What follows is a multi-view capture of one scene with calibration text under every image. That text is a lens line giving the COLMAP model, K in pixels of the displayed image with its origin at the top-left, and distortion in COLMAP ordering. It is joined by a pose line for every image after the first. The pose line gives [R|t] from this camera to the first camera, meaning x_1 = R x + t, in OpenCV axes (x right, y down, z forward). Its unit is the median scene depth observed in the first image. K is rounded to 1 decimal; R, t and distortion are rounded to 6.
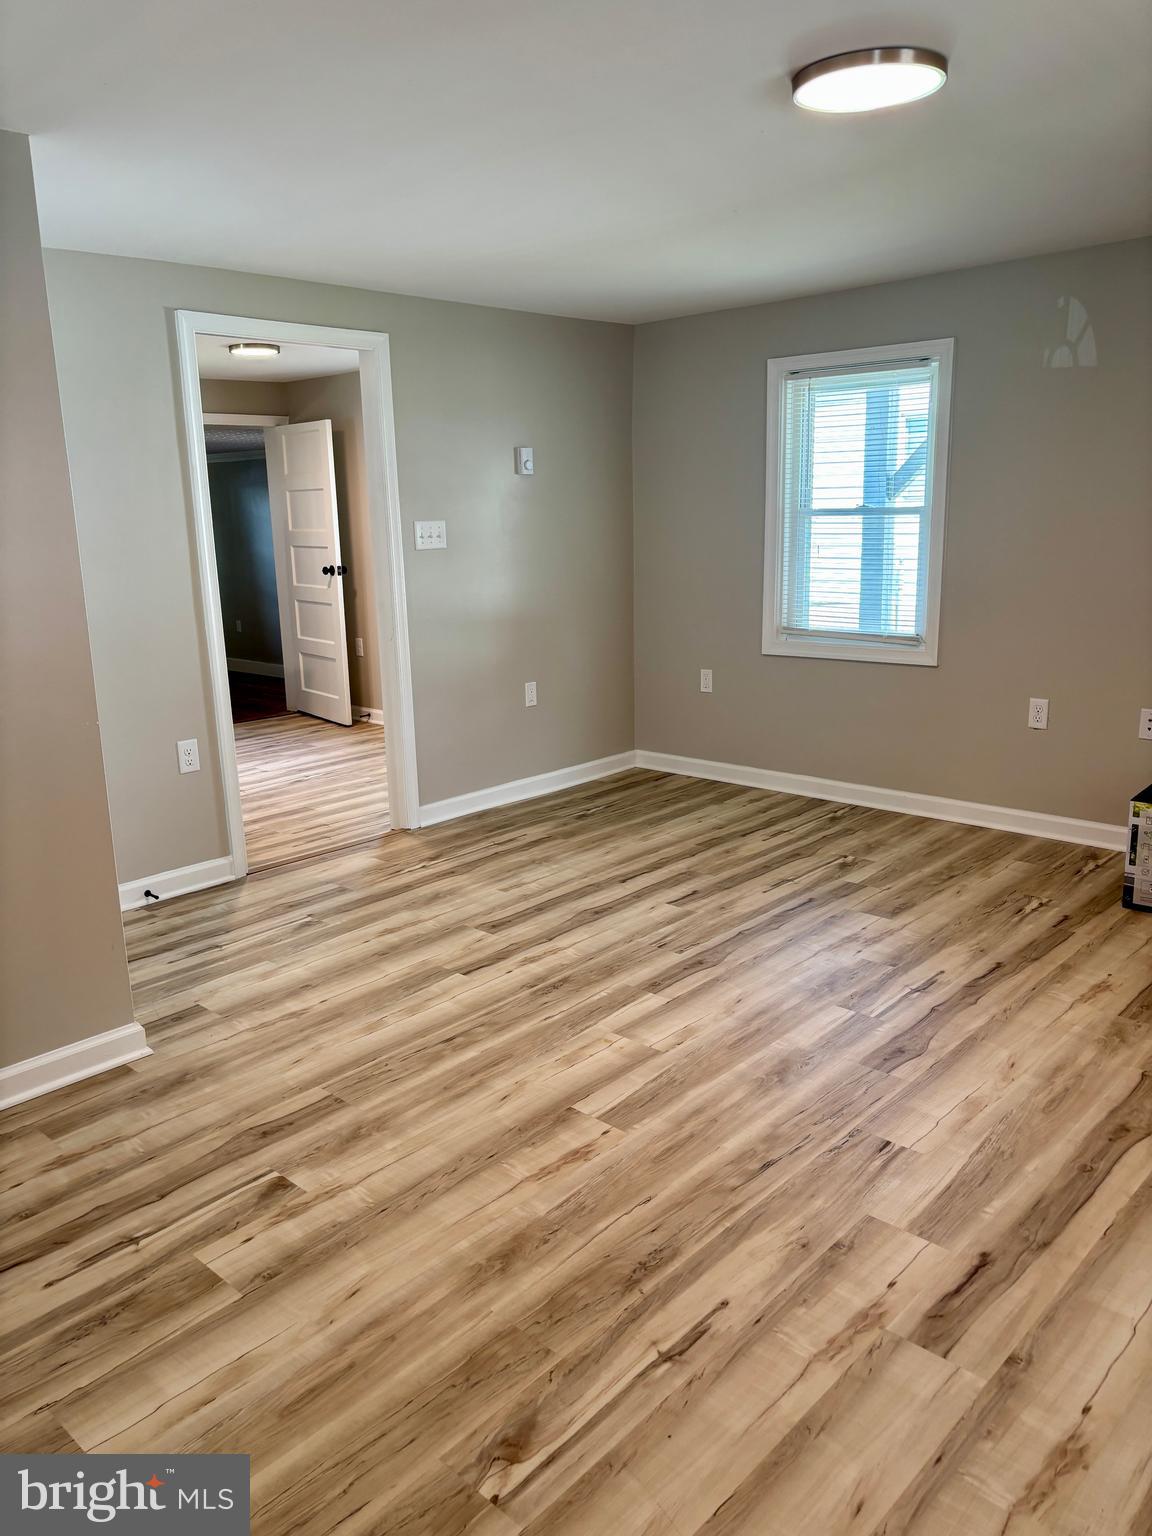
lens RADIAL K [[1144.8, 0, 560.1], [0, 1144.8, 767.8], [0, 0, 1]] dist [0.025522, -0.034767]
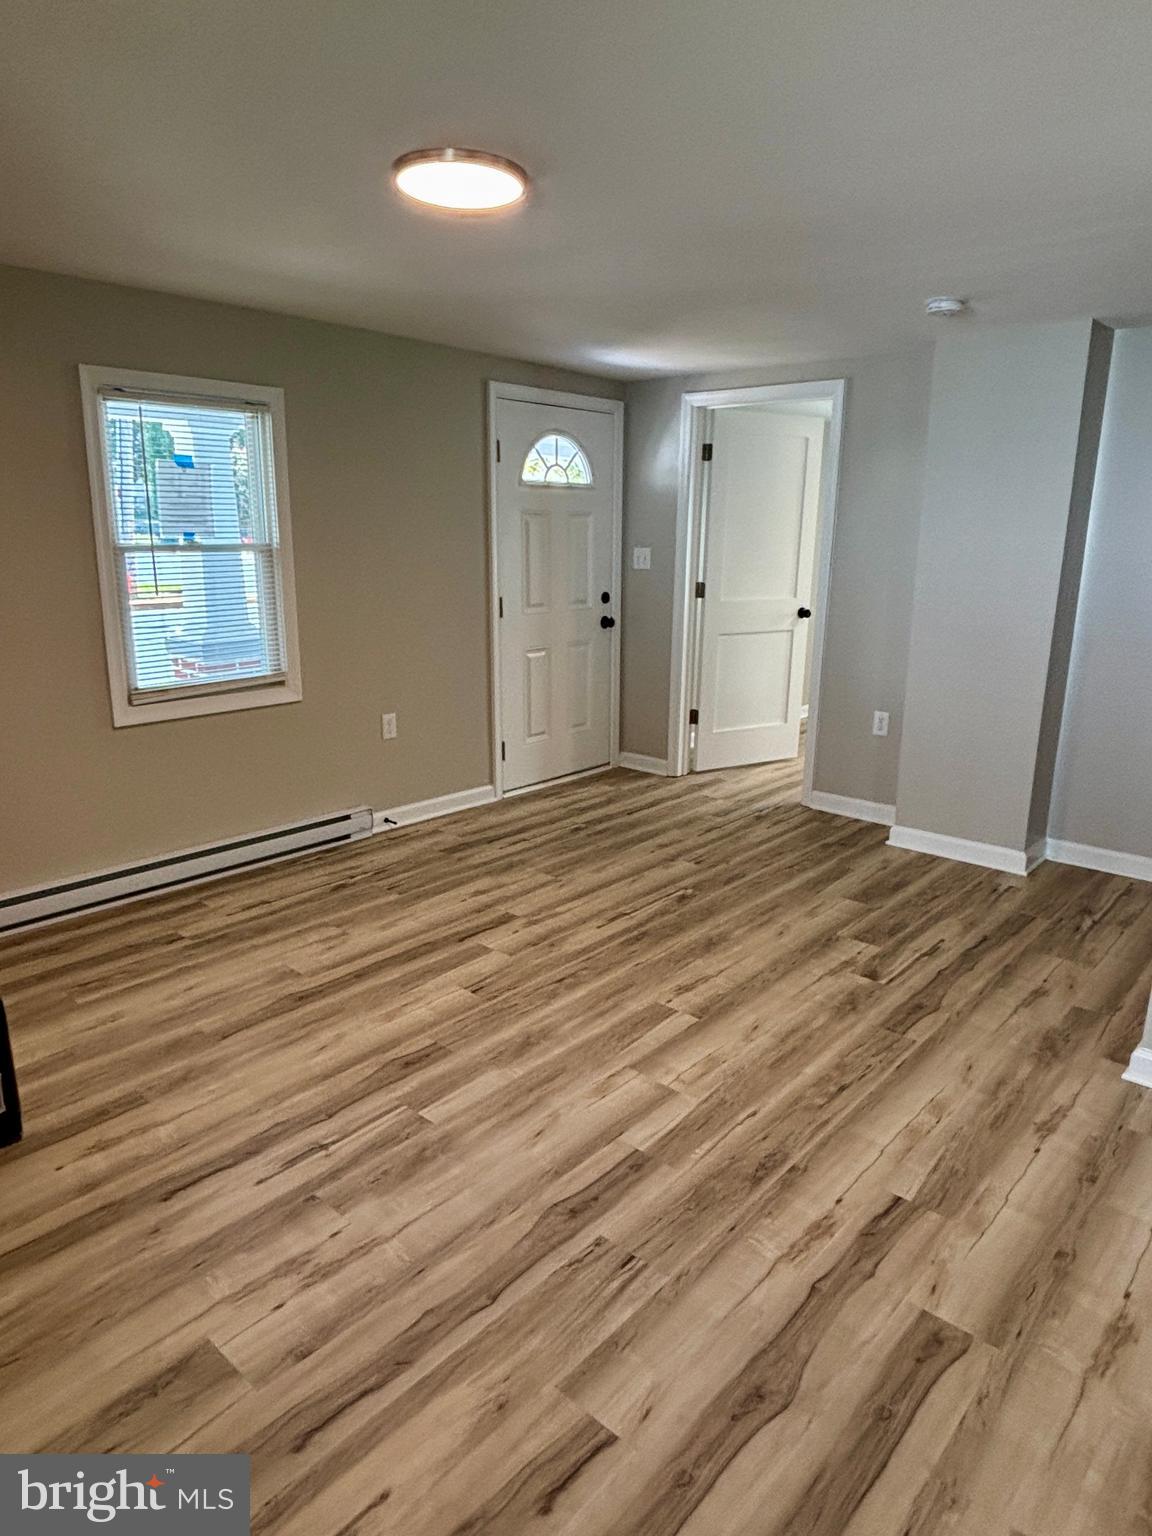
lens RADIAL K [[991.7, 0, 576.0], [0, 991.7, 768.0], [0, 0, 1]] dist [0.030728, -0.002103]
pose [[-0.999288, 0.024060, -0.029065, 0.168165], [0.008342, 0.892127, 0.451708, -0.445957], [0.036798, 0.451144, -0.891692, 1.811871]]
